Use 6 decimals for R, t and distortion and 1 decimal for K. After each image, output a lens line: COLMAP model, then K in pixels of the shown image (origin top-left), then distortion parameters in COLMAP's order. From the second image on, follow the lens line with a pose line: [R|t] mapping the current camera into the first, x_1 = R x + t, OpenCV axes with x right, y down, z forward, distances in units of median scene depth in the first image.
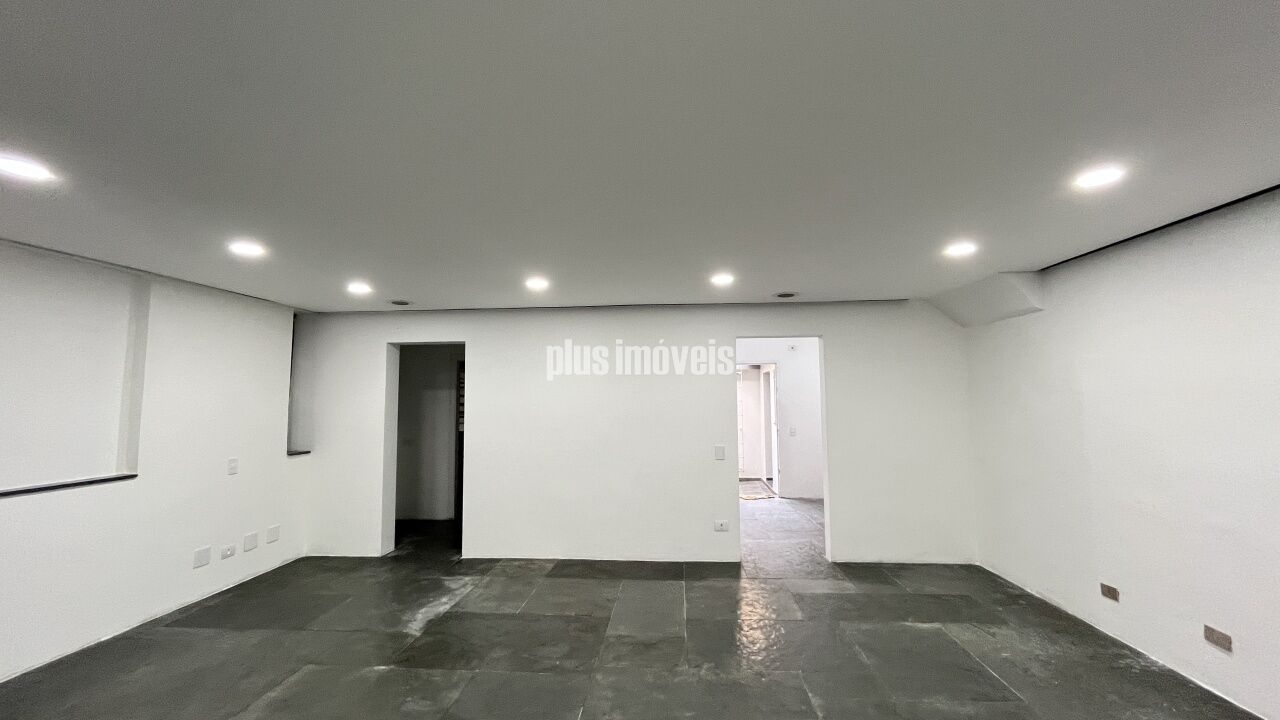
lens RADIAL K [[520.1, 0, 640.0], [0, 520.1, 360.0], [0, 0, 1]] dist [-0.001223, 0.000037]
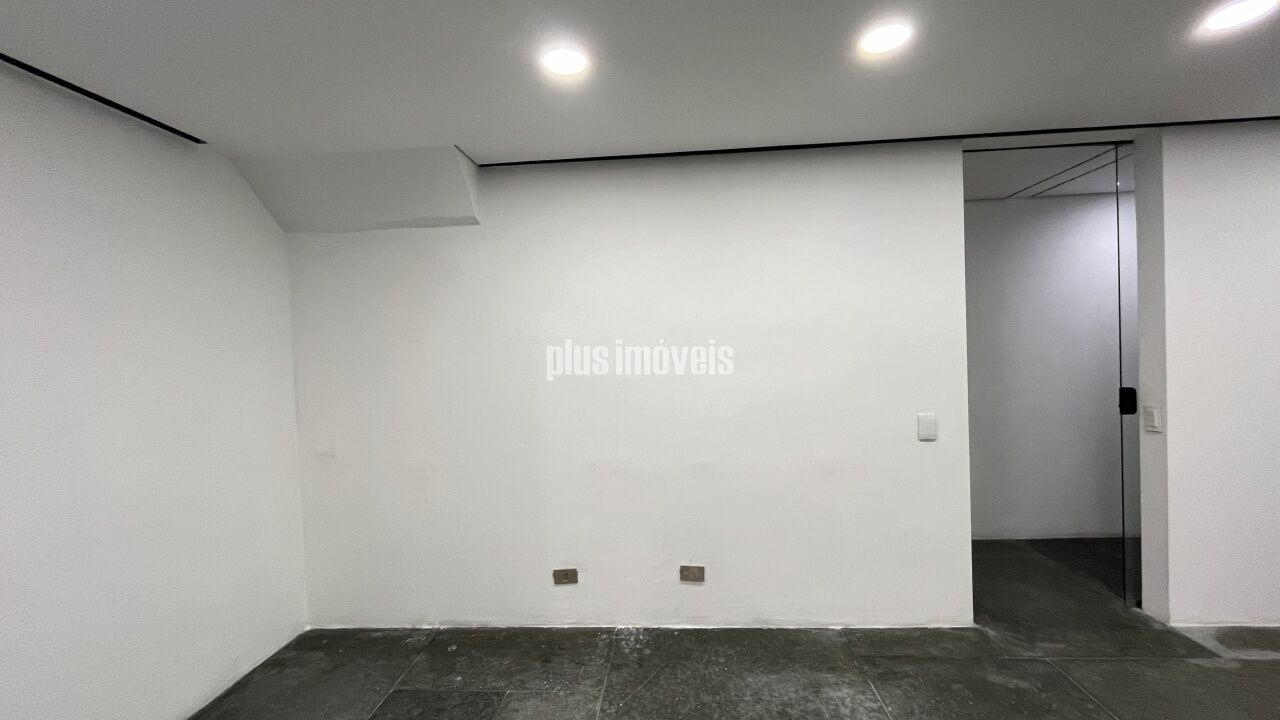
lens RADIAL K [[520.1, 0, 640.0], [0, 520.1, 360.0], [0, 0, 1]] dist [-0.001223, 0.000037]
pose [[0.020232, -0.022205, 0.999549, 0.069024], [-0.026721, 0.999384, 0.022742, 0.067037], [-0.999438, -0.027169, 0.019626, 0.763458]]
